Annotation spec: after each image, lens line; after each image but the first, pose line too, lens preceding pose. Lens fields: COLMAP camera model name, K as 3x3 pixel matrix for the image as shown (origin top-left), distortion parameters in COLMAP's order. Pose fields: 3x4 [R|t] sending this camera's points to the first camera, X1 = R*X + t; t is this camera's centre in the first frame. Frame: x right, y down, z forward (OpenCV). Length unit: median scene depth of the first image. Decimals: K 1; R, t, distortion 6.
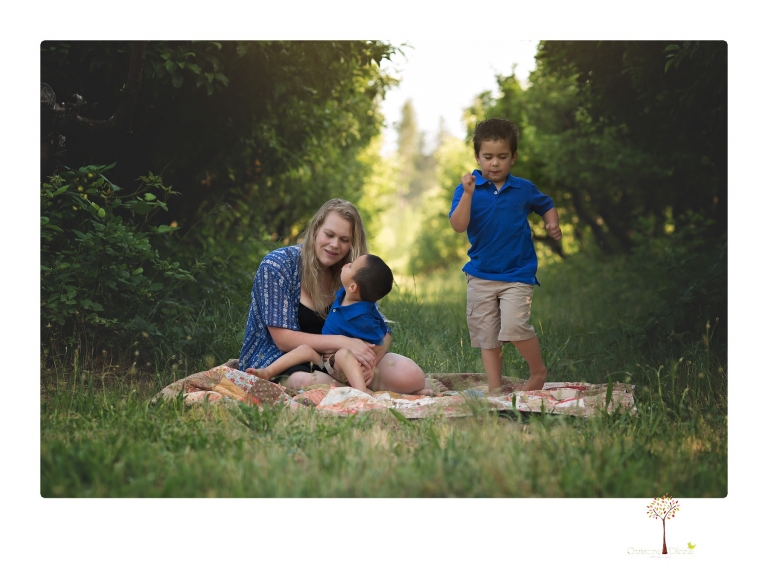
lens RADIAL K [[2557.8, 0, 384.0], [0, 2557.8, 290.5], [0, 0, 1]] dist [0.270525, -0.993664]
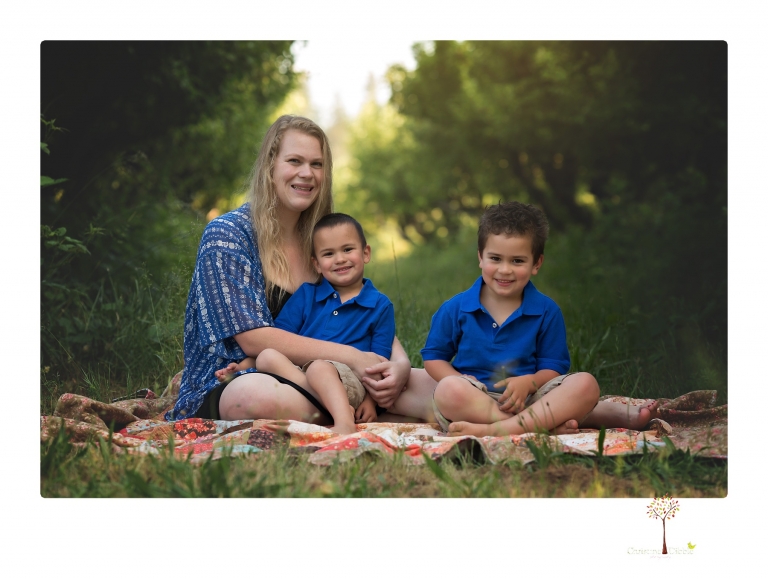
lens RADIAL K [[2557.8, 0, 384.0], [0, 2557.8, 290.5], [0, 0, 1]] dist [0.270525, -0.993664]
pose [[0.999121, -0.006165, 0.041452, -0.017580], [0.005789, 0.999941, 0.009184, 0.000234], [-0.041506, -0.008936, 0.999098, 0.232294]]
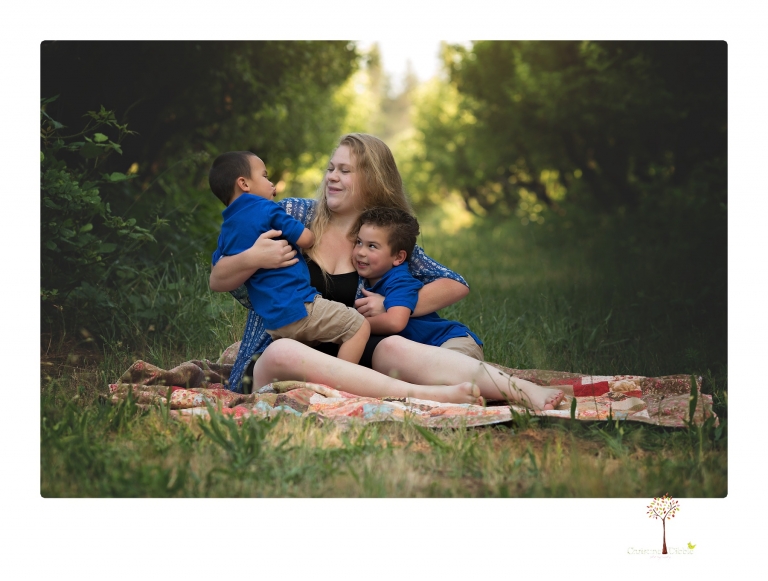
lens RADIAL K [[2557.8, 0, 384.0], [0, 2557.8, 290.5], [0, 0, 1]] dist [0.270525, -0.993664]
pose [[0.999884, 0.006175, 0.013954, -0.010014], [-0.006486, 0.999729, 0.022372, -0.005454], [-0.013812, -0.022460, 0.999652, 0.148257]]
